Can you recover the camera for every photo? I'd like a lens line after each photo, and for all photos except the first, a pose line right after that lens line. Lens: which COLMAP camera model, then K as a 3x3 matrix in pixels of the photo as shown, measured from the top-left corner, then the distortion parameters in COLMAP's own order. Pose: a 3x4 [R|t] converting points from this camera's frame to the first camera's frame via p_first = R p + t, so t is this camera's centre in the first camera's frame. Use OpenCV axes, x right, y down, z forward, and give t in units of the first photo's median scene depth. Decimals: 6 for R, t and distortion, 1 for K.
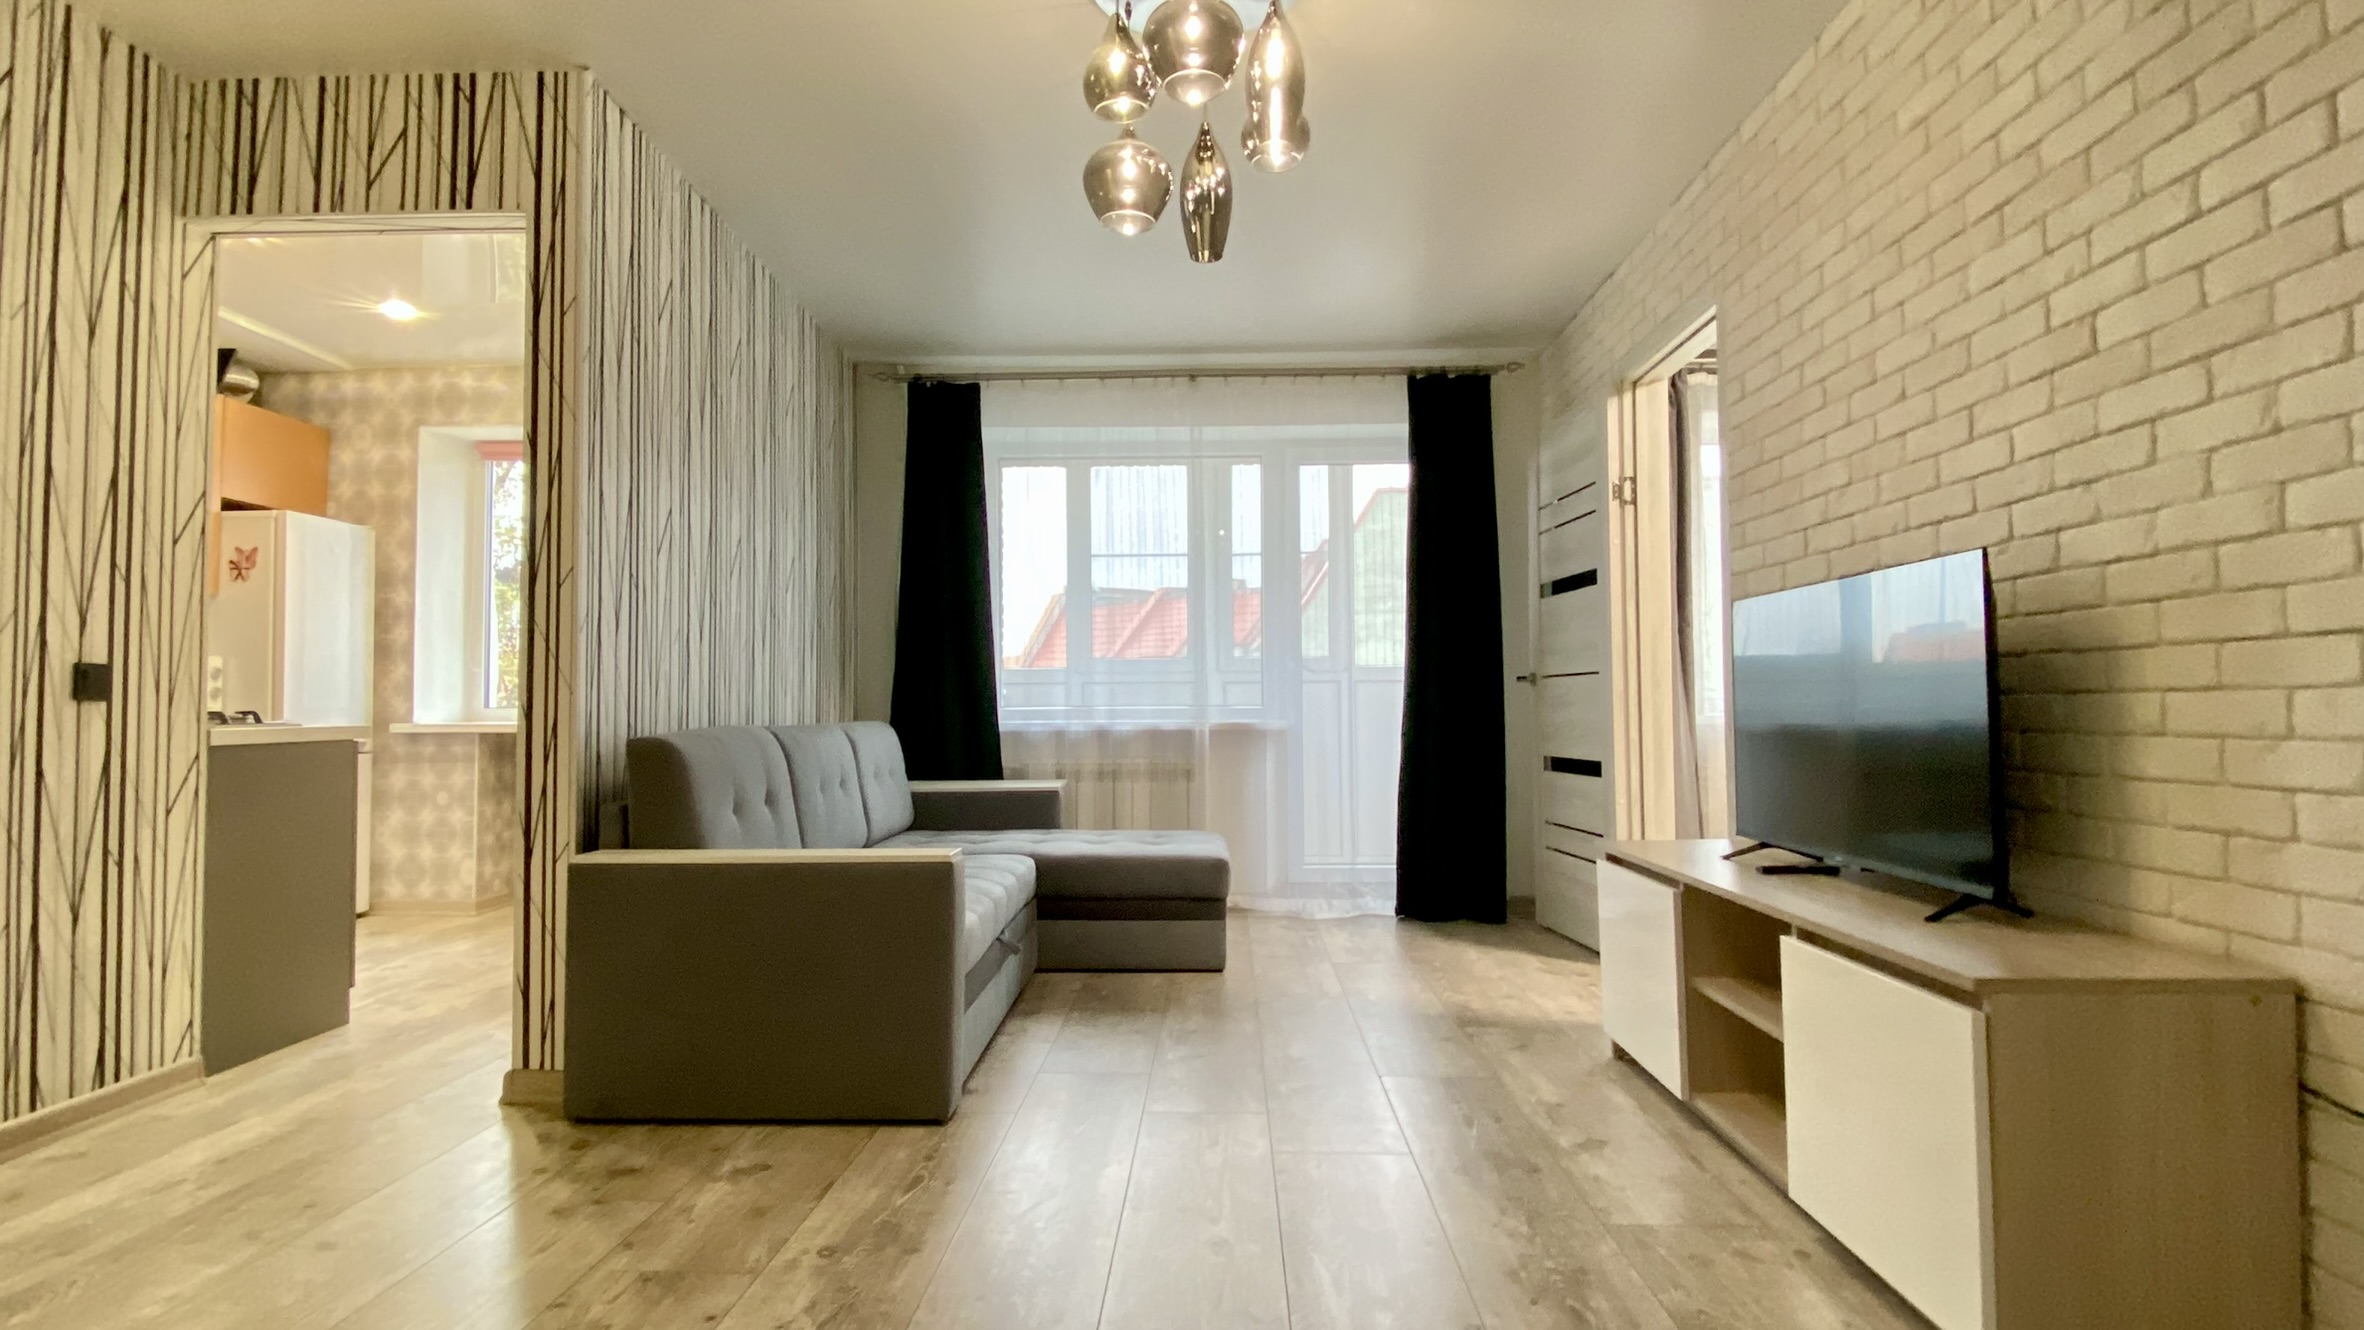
lens RADIAL K [[1179.8, 0, 1170.8], [0, 1179.8, 662.6], [0, 0, 1]] dist [0.025729, -0.032397]
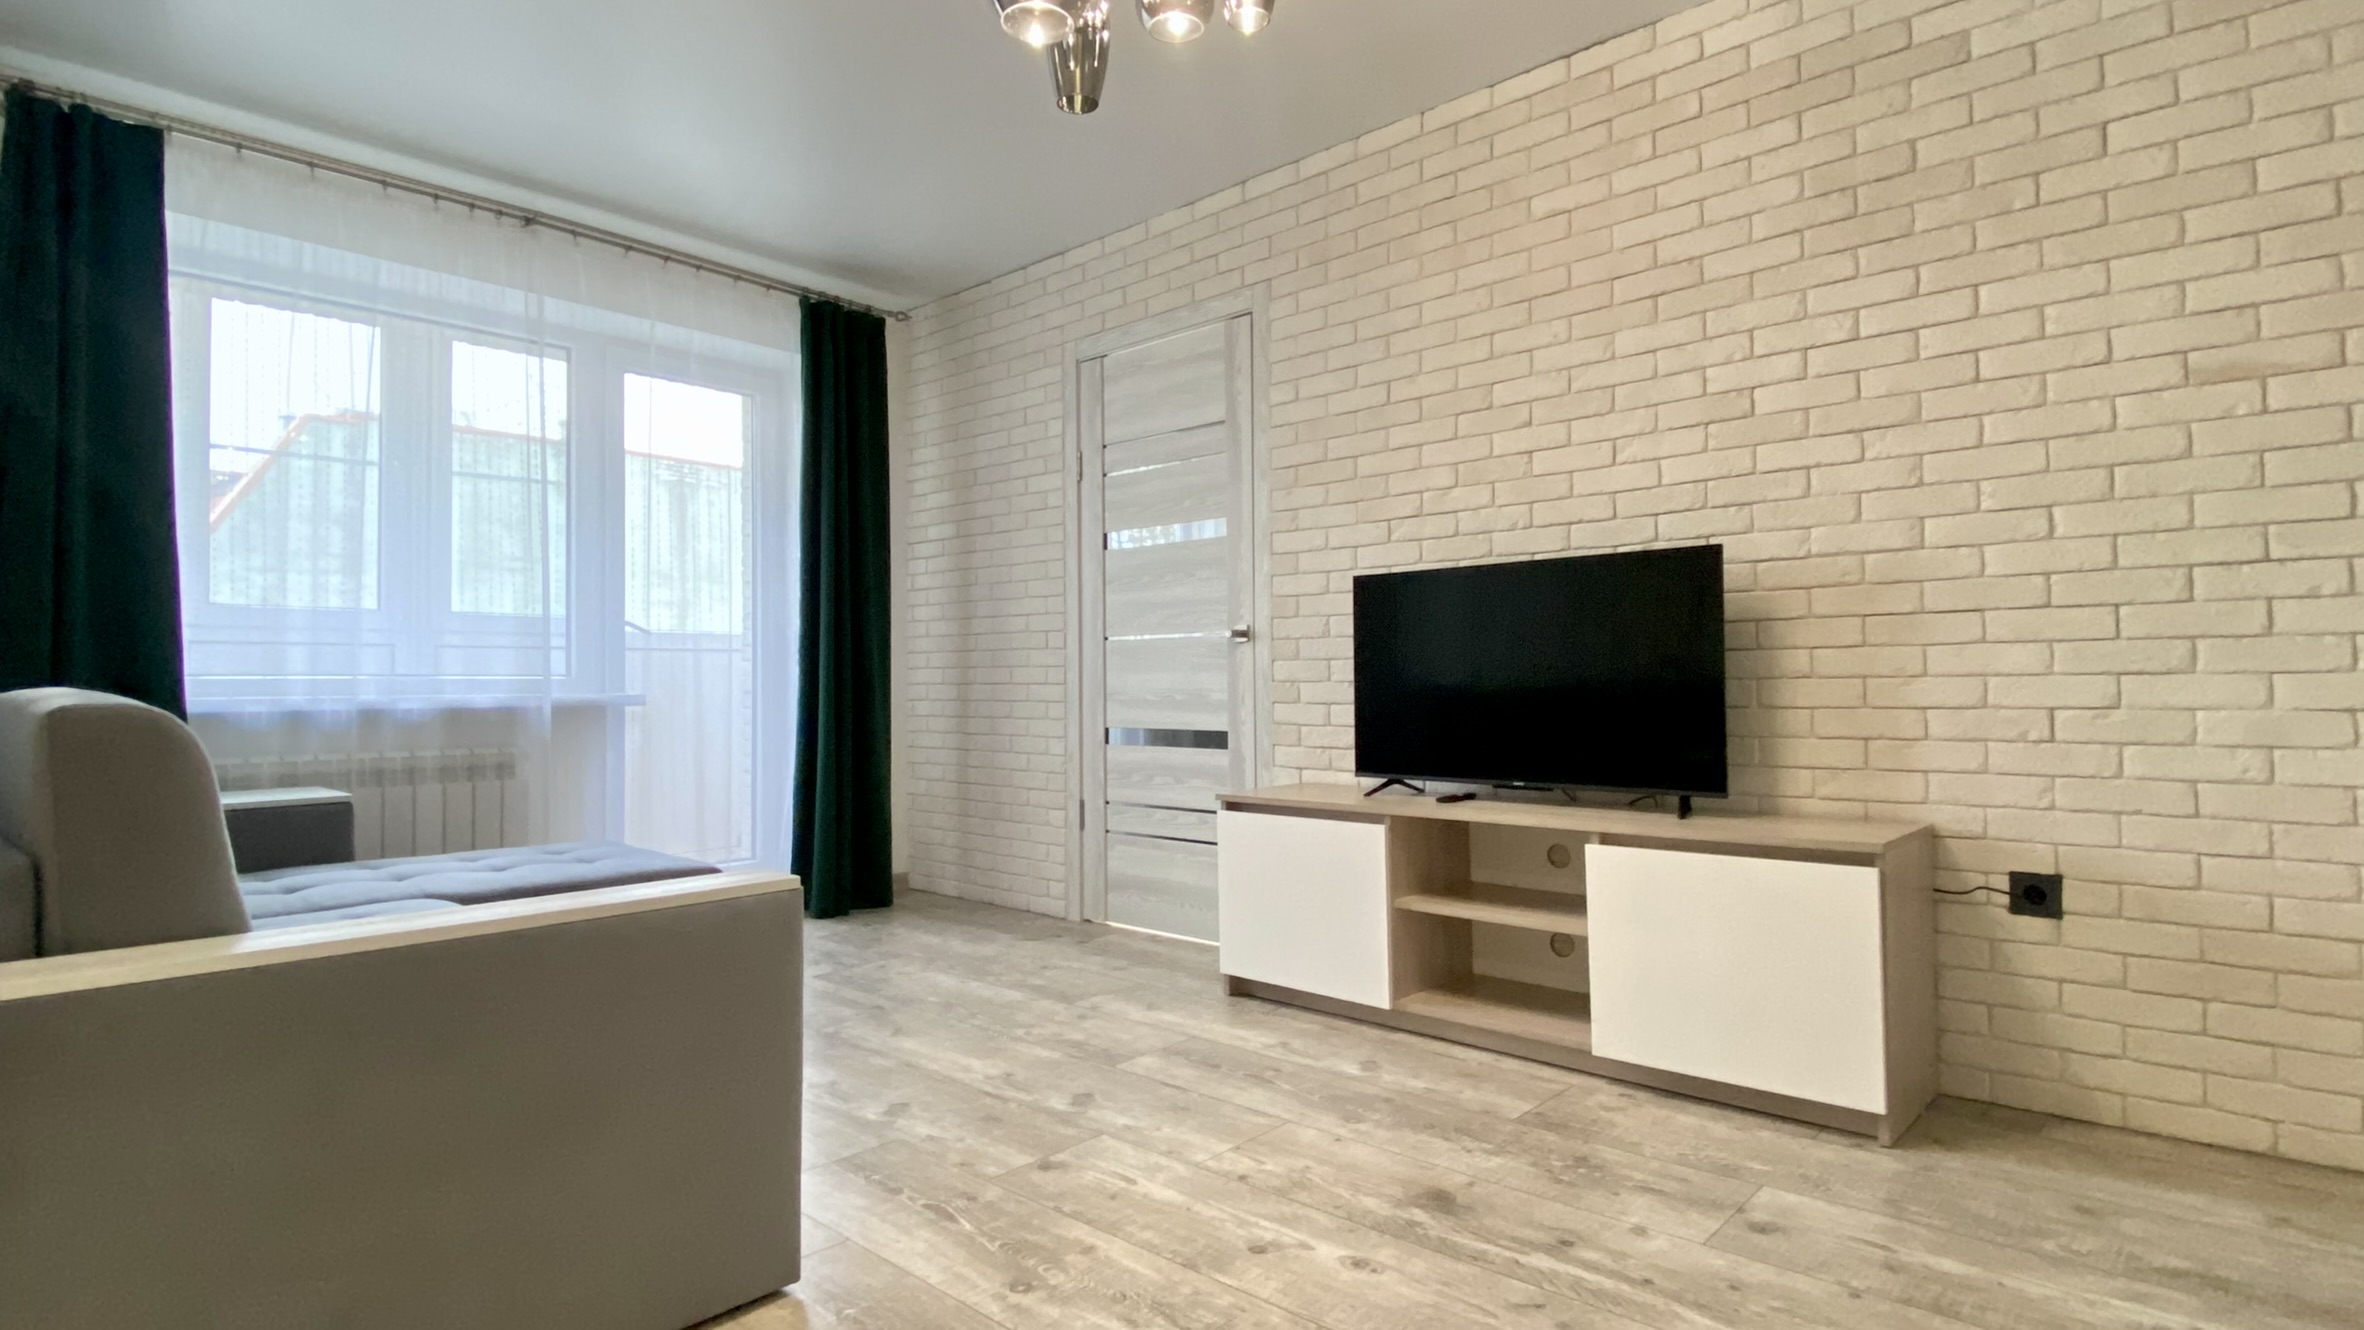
lens RADIAL K [[1179.8, 0, 1170.8], [0, 1179.8, 662.6], [0, 0, 1]] dist [0.025729, -0.032397]
pose [[0.650136, 0.011398, 0.759732, -0.752736], [-0.021511, 0.999763, 0.003410, 0.048927], [-0.759513, -0.018559, 0.650227, 0.569450]]
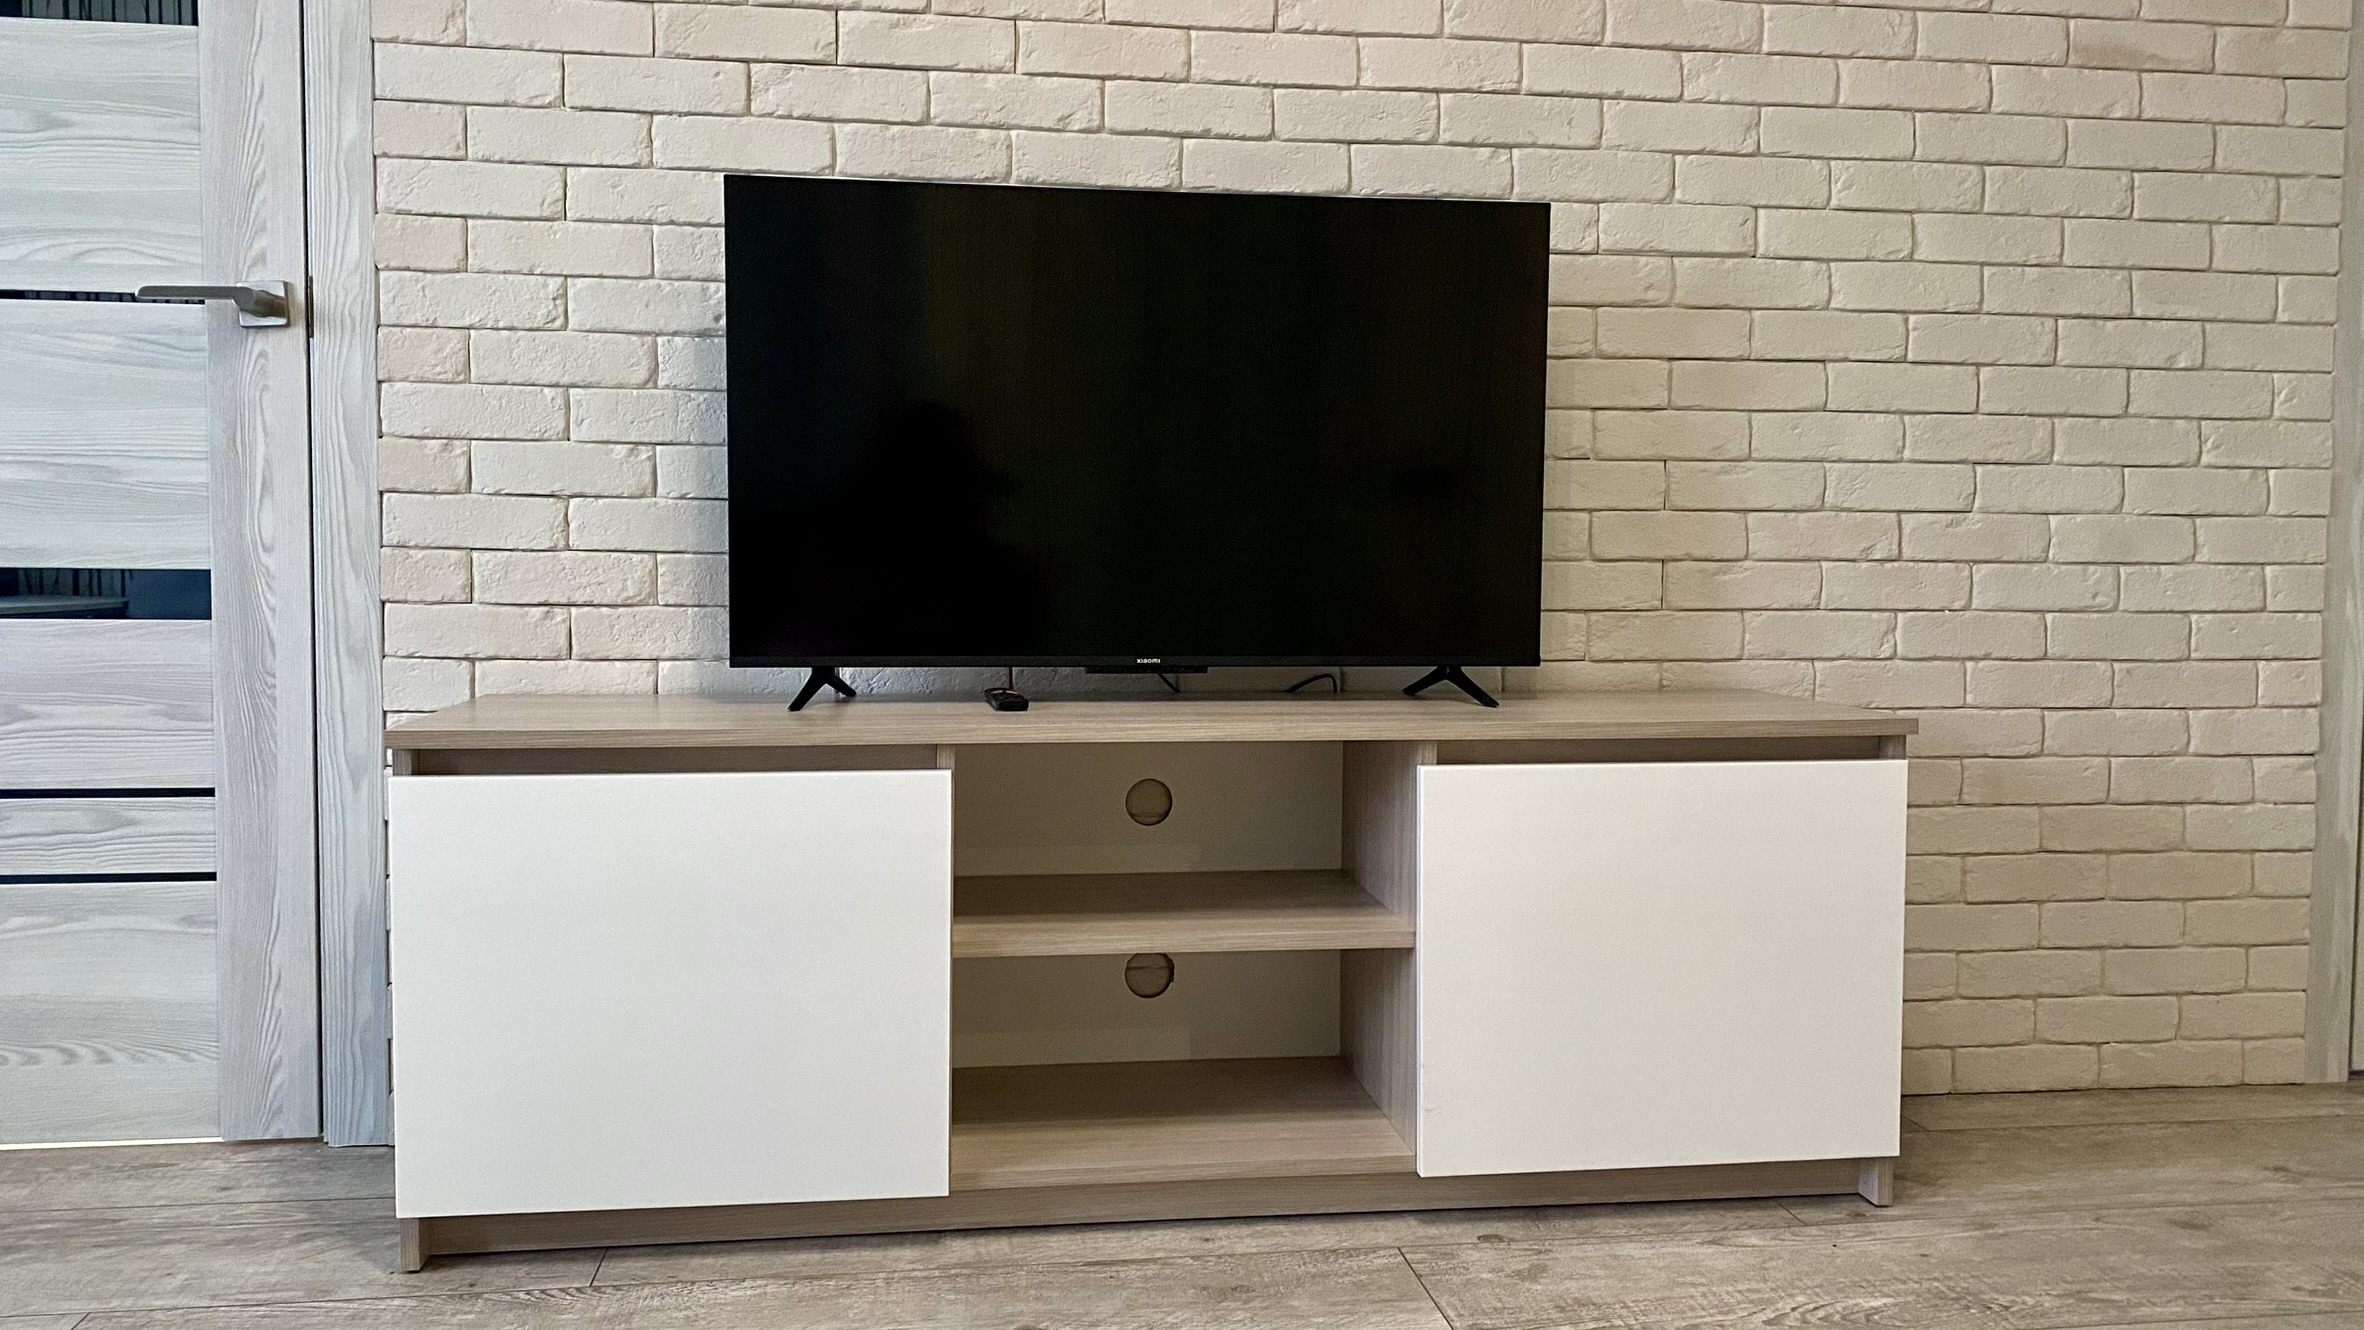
lens RADIAL K [[1763.5, 0, 1182.0], [0, 1763.5, 665.0], [0, 0, 1]] dist [0.018211, -0.002669]
pose [[-0.184805, -0.054320, 0.981273, -0.379183], [-0.042596, 0.997976, 0.047222, 0.149371], [-0.981852, -0.033071, -0.186745, 1.385602]]
